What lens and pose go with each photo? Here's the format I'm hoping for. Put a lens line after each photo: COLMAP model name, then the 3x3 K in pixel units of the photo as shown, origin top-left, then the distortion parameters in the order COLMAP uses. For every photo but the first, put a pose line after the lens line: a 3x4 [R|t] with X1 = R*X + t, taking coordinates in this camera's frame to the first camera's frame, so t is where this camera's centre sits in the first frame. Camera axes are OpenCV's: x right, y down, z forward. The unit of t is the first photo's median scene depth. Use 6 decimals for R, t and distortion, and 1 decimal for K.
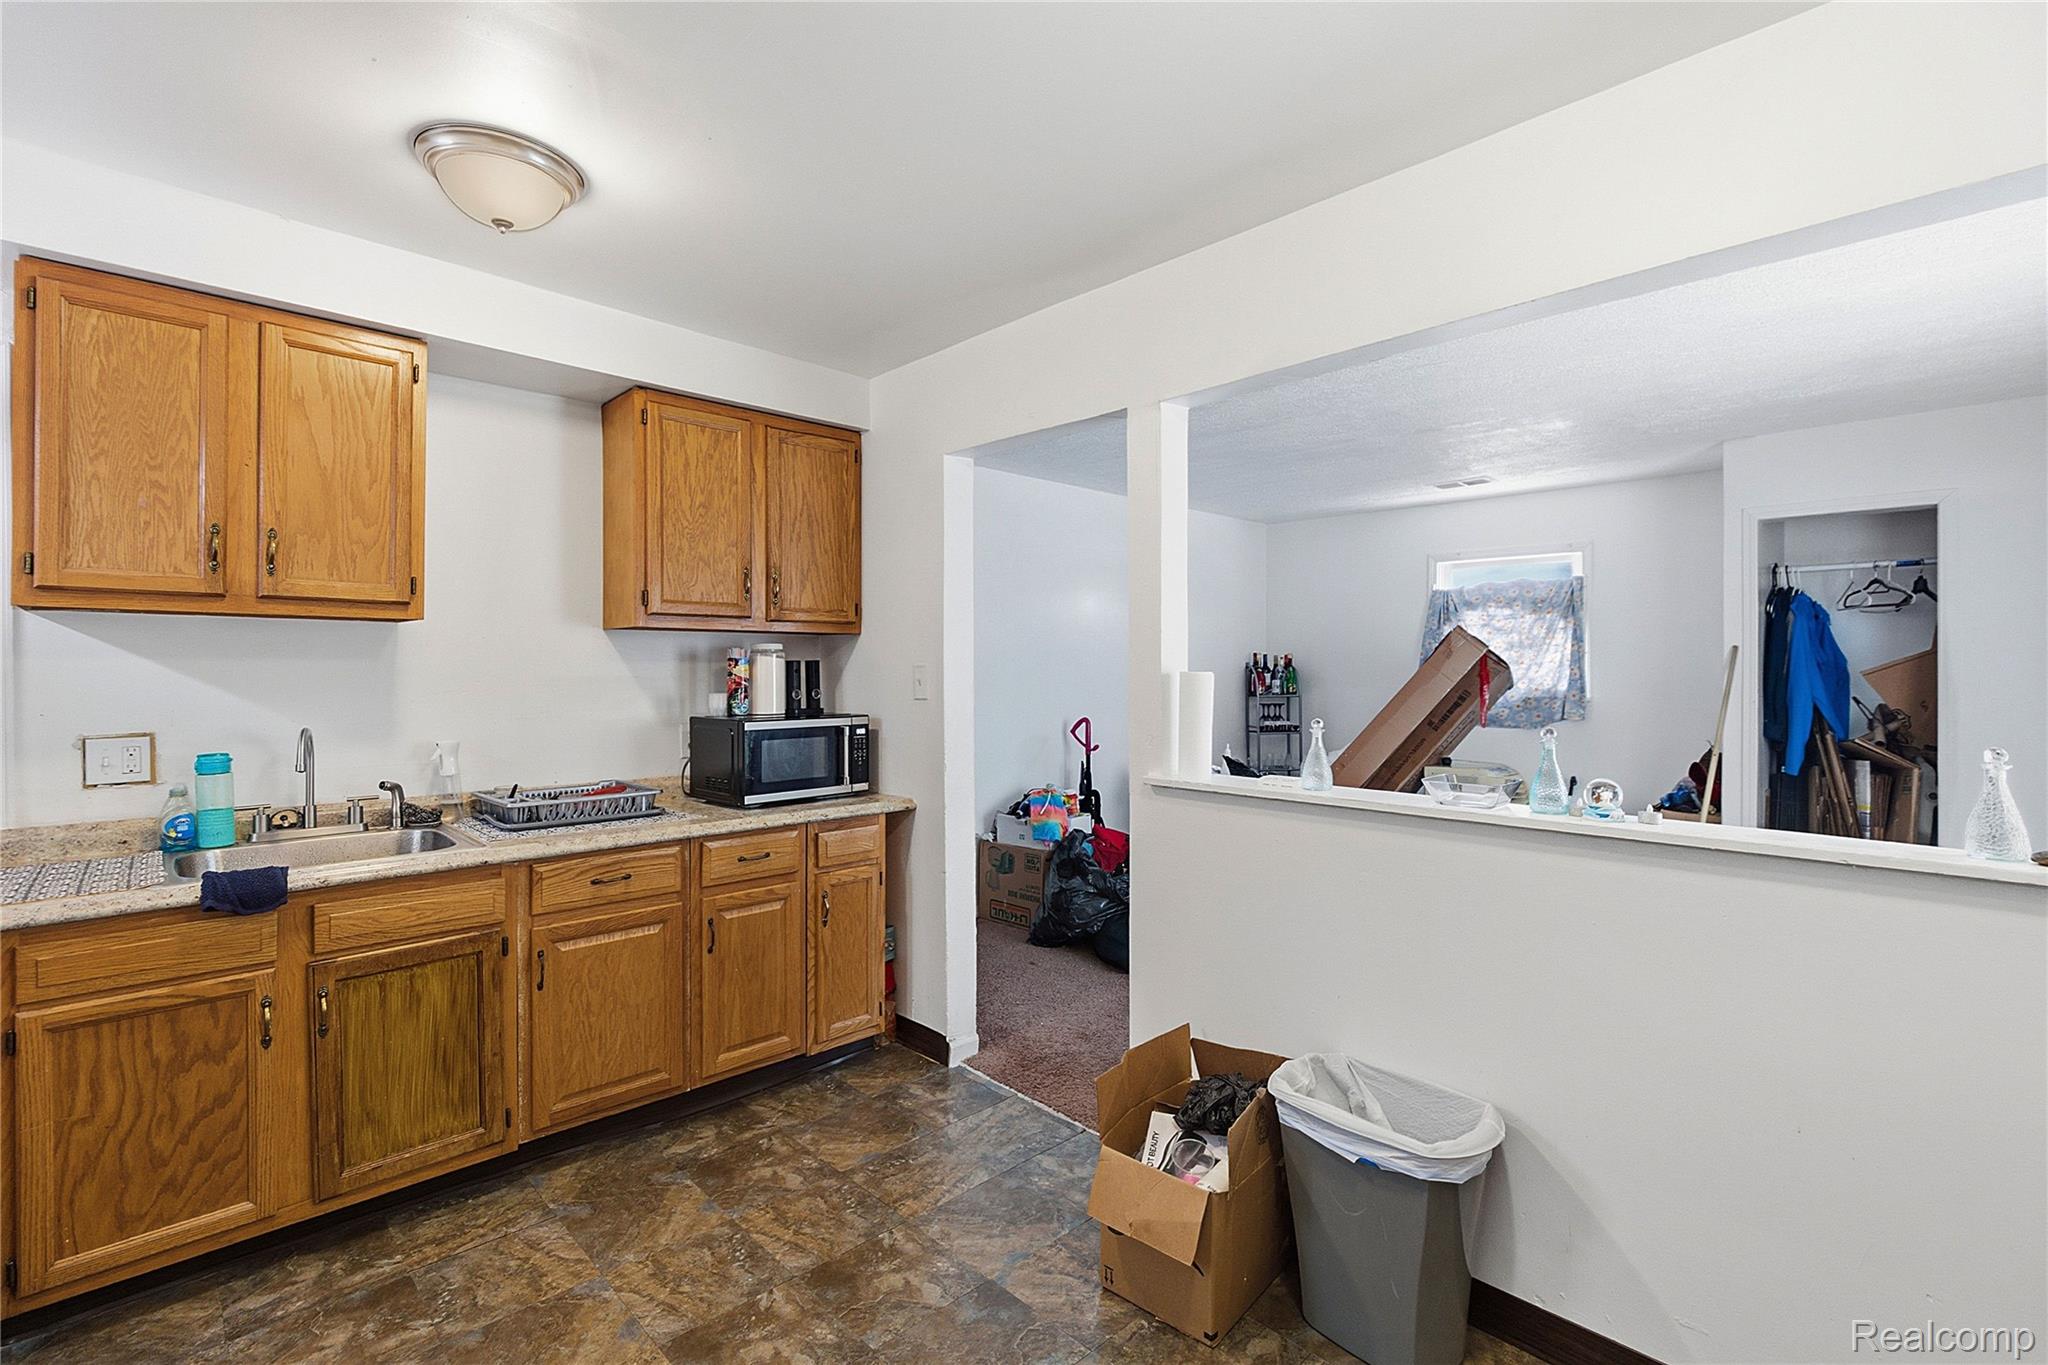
lens RADIAL K [[937.3, 0, 1025.2], [0, 937.3, 679.0], [0, 0, 1]] dist [-0.002248, -0.000162]
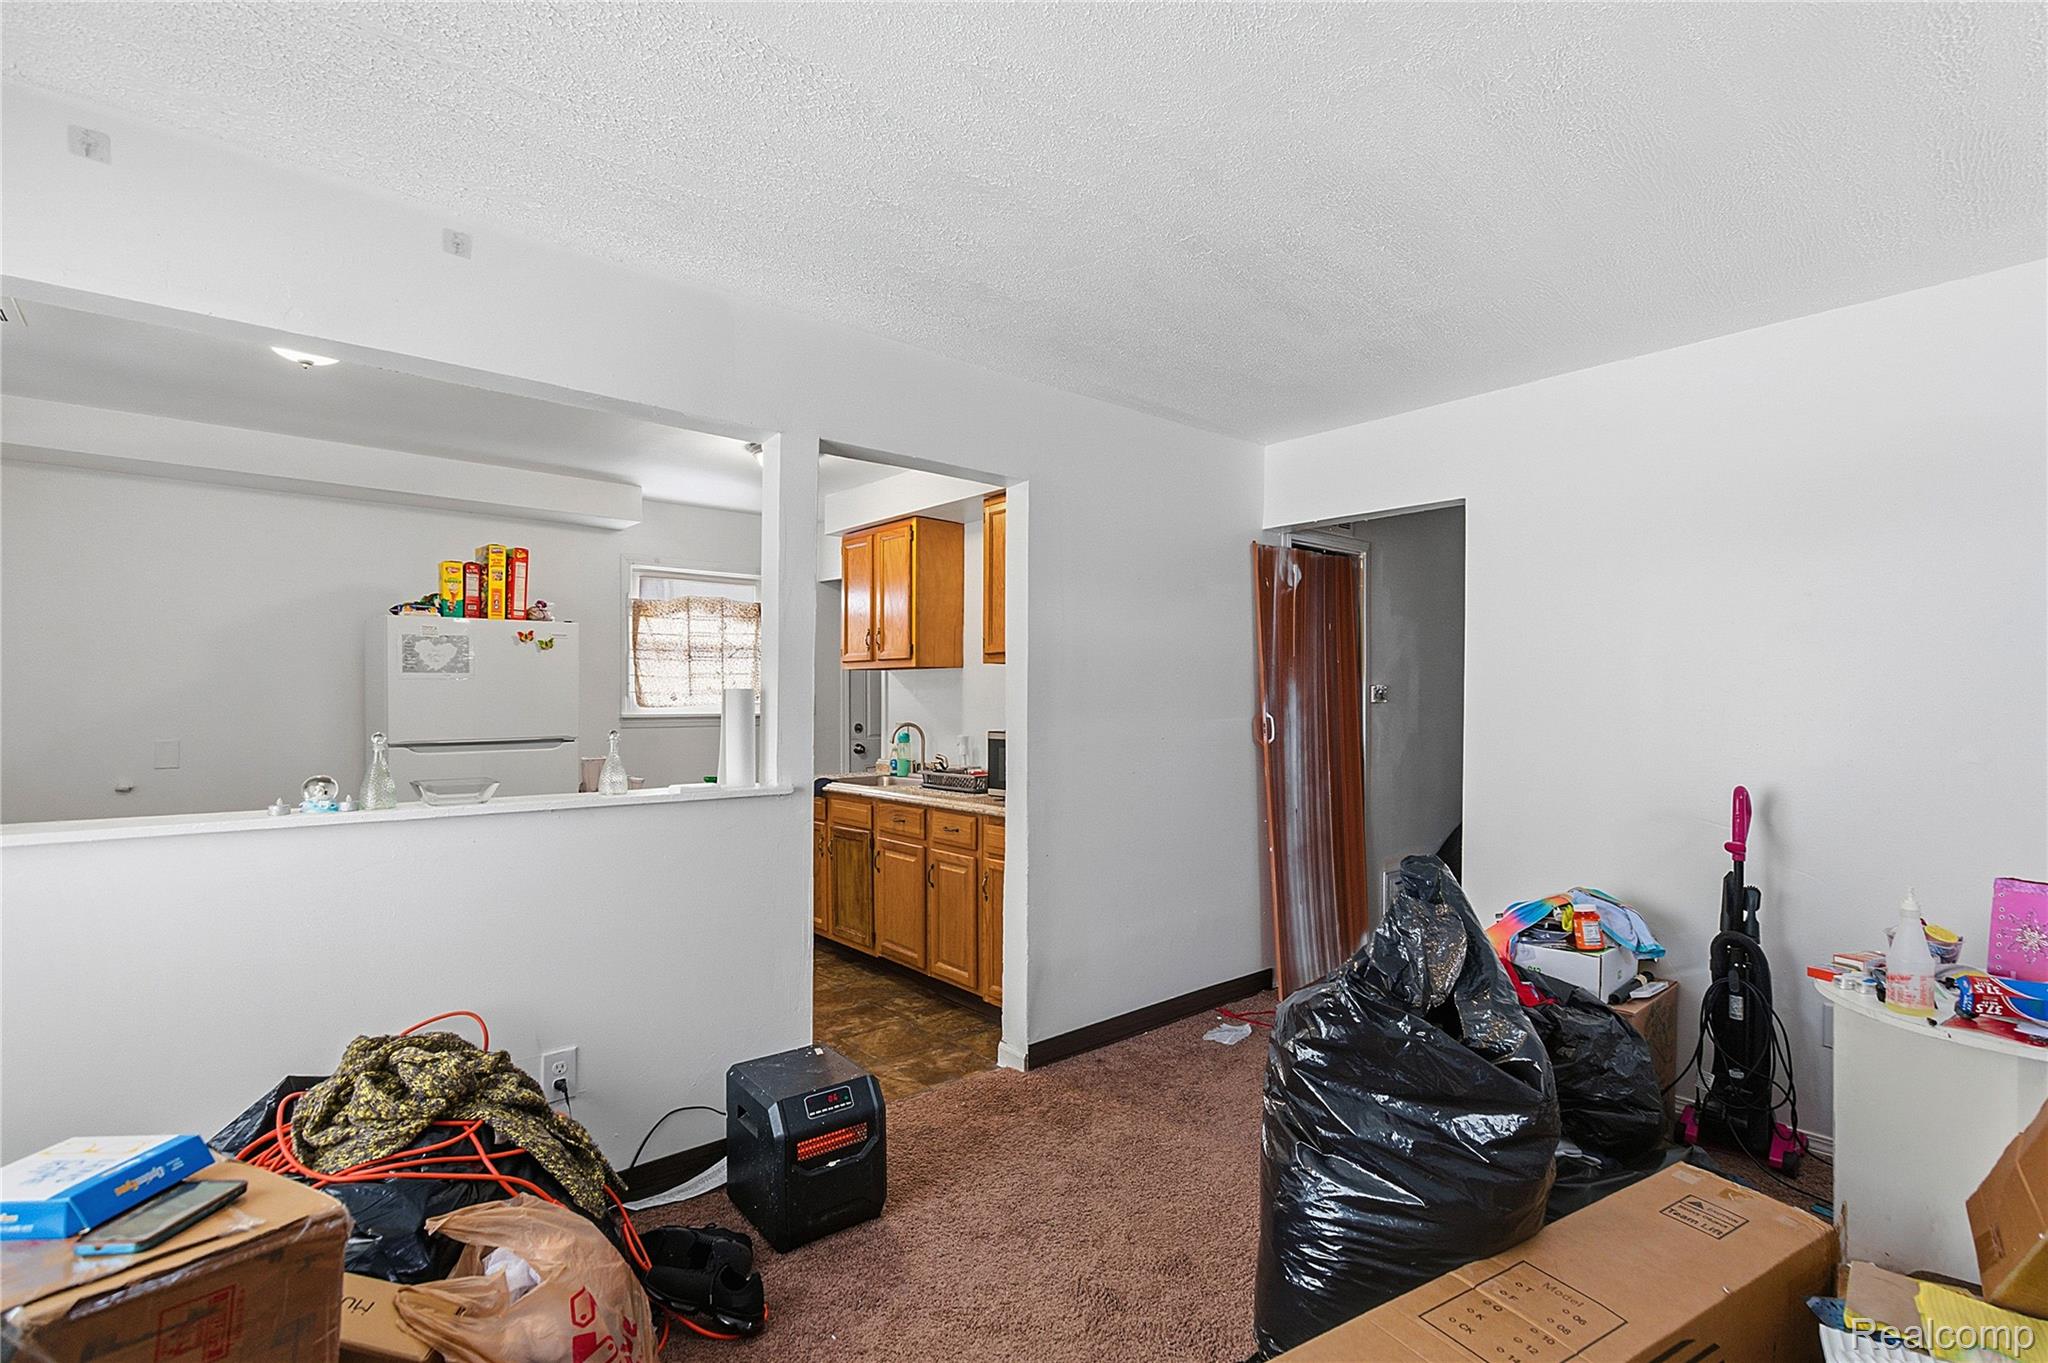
lens RADIAL K [[937.3, 0, 1027.3], [0, 937.3, 679.7], [0, 0, 1]] dist [-0.002248, -0.000162]
pose [[-0.063085, -0.015996, -0.997880, 1.182705], [-0.006145, 0.999859, -0.015639, -0.009706], [0.997989, 0.005145, -0.063175, 1.309562]]
